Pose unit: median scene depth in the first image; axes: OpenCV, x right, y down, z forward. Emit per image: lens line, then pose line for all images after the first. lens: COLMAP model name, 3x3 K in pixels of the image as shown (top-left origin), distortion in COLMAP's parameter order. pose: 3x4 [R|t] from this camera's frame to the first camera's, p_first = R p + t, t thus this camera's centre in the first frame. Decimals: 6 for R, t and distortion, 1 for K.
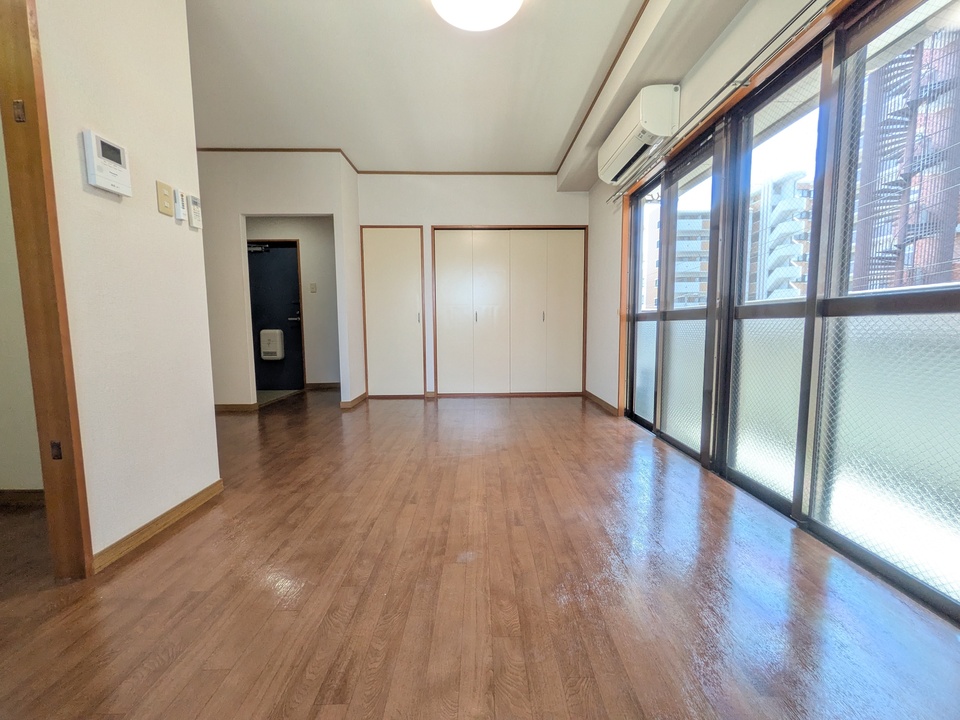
lens RADIAL K [[380.8, 0, 483.7], [0, 380.8, 360.2], [0, 0, 1]] dist [0.001431, 0.000057]
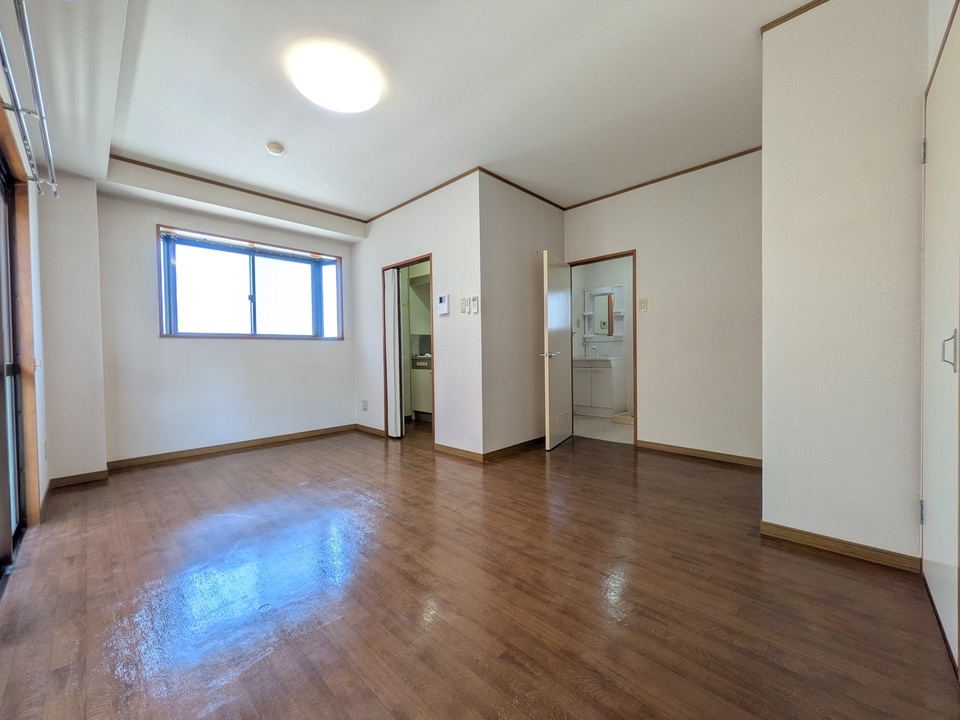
lens RADIAL K [[380.8, 0, 483.7], [0, 380.8, 360.2], [0, 0, 1]] dist [0.001431, 0.000057]
pose [[-0.699360, 0.028319, -0.714208, 0.397945], [-0.045851, 0.995379, 0.084366, -0.195148], [0.713298, 0.091750, -0.694830, 1.678676]]
